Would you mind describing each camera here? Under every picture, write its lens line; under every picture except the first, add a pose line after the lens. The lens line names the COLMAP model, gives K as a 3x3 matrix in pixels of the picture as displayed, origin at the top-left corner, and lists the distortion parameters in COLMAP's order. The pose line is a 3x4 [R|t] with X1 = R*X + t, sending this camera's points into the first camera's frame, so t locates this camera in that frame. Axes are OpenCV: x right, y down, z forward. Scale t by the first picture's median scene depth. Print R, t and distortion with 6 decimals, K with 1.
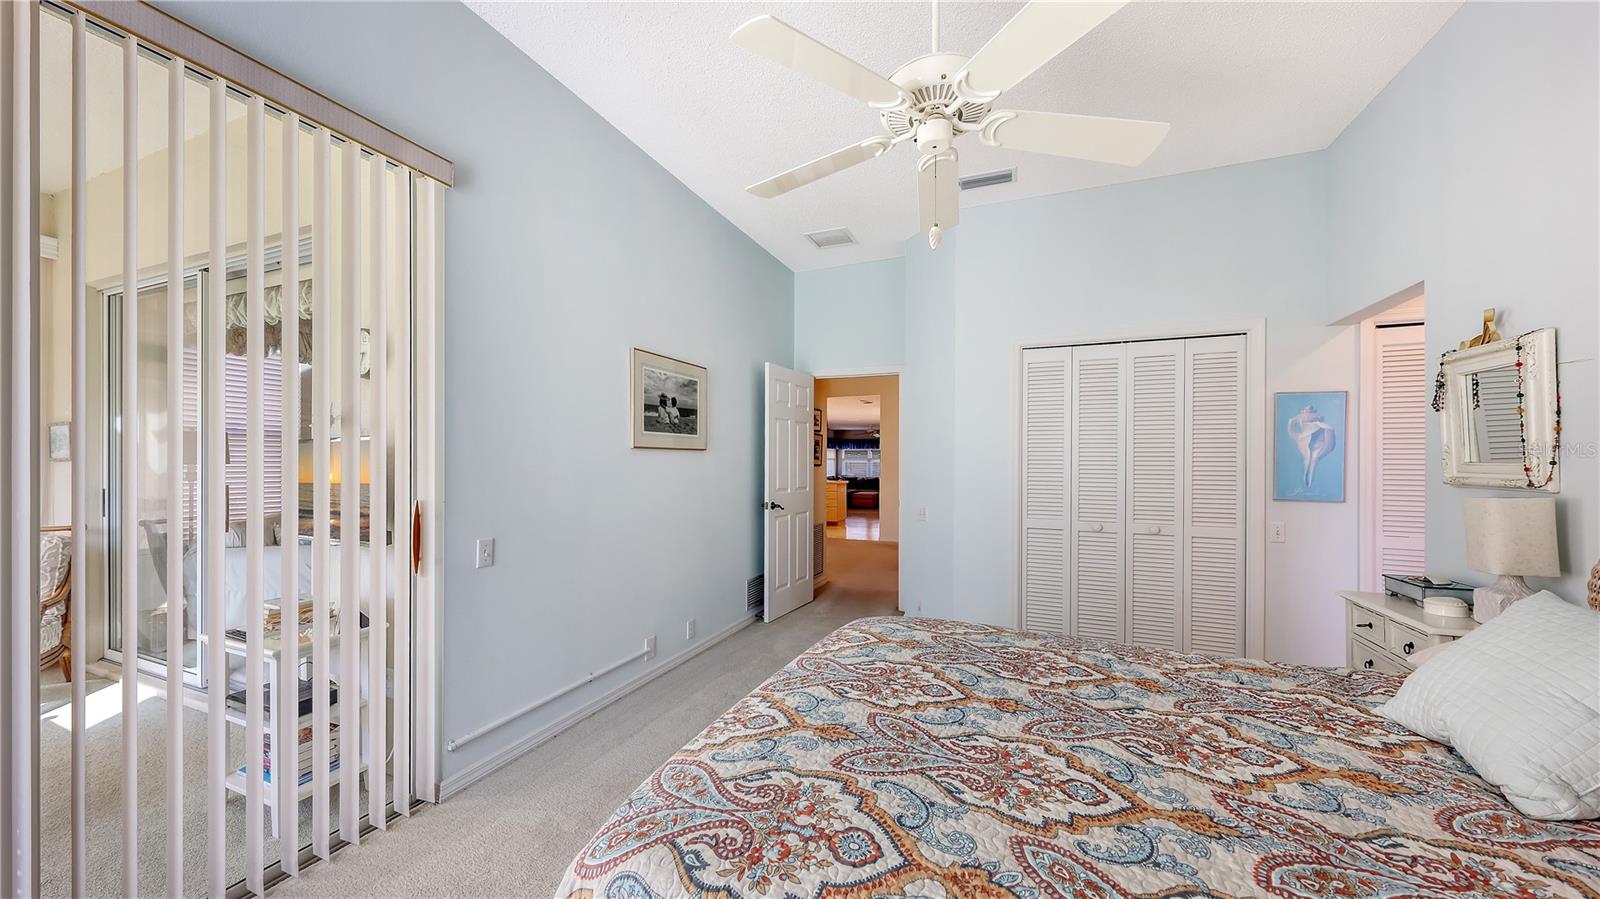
lens RADIAL K [[559.3, 0, 799.8], [0, 559.3, 462.0], [0, 0, 1]] dist [0.001855, -0.000891]
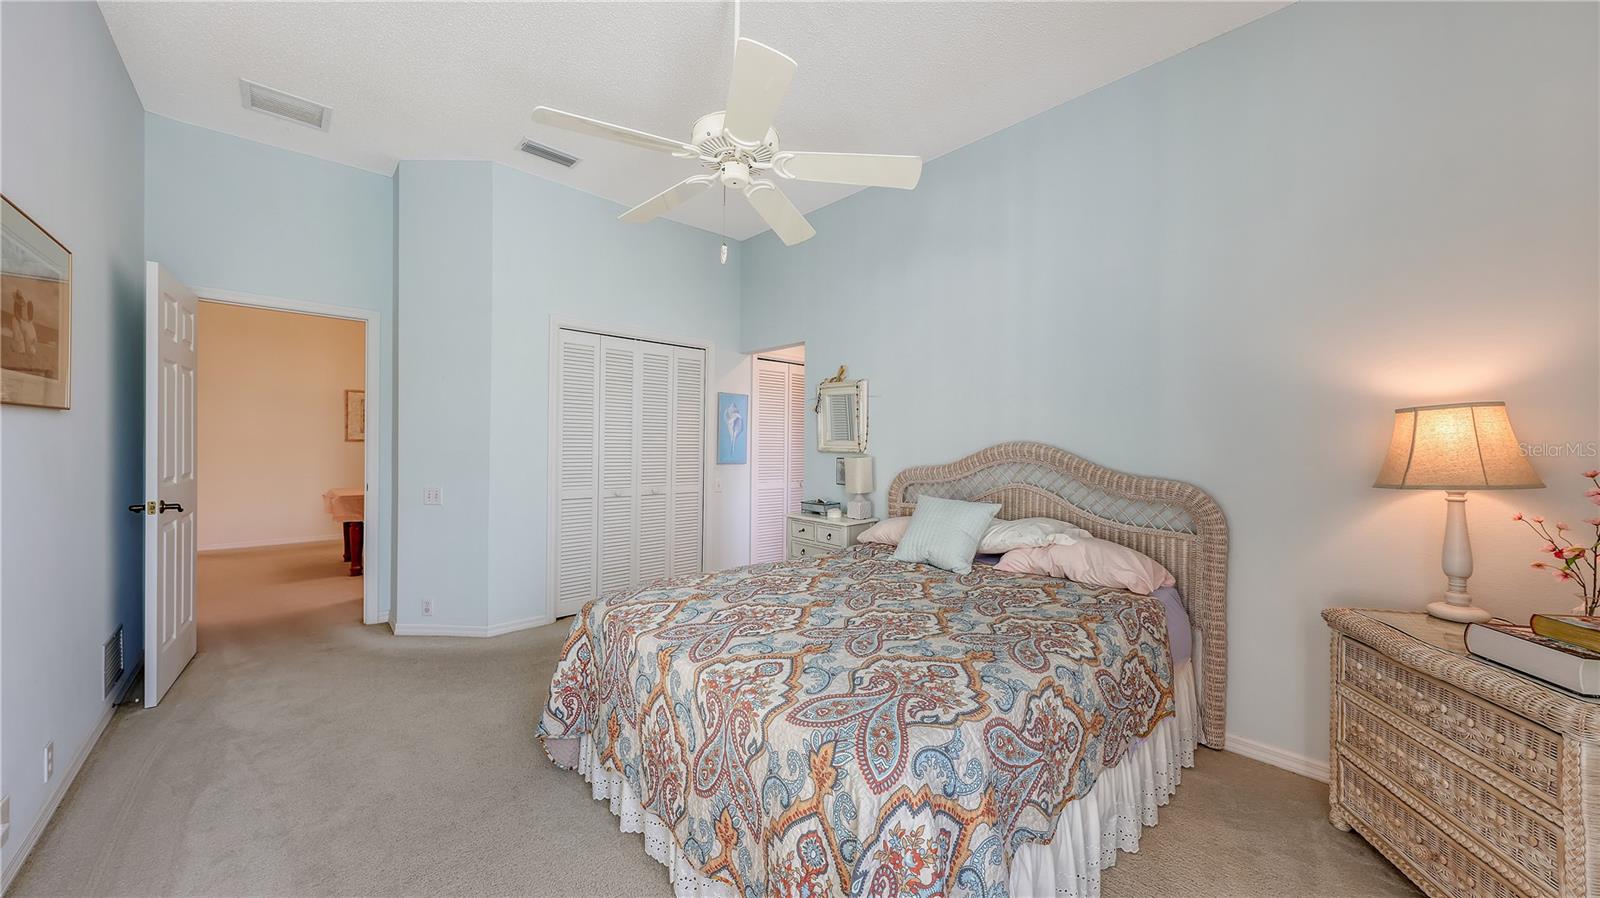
lens RADIAL K [[559.3, 0, 804.8], [0, 559.3, 444.1], [0, 0, 1]] dist [0.001855, -0.000891]
pose [[0.399441, -0.004753, 0.916747, -0.441267], [-0.011840, 0.999876, 0.010343, -0.003537], [-0.916682, -0.014986, 0.399335, 0.195340]]
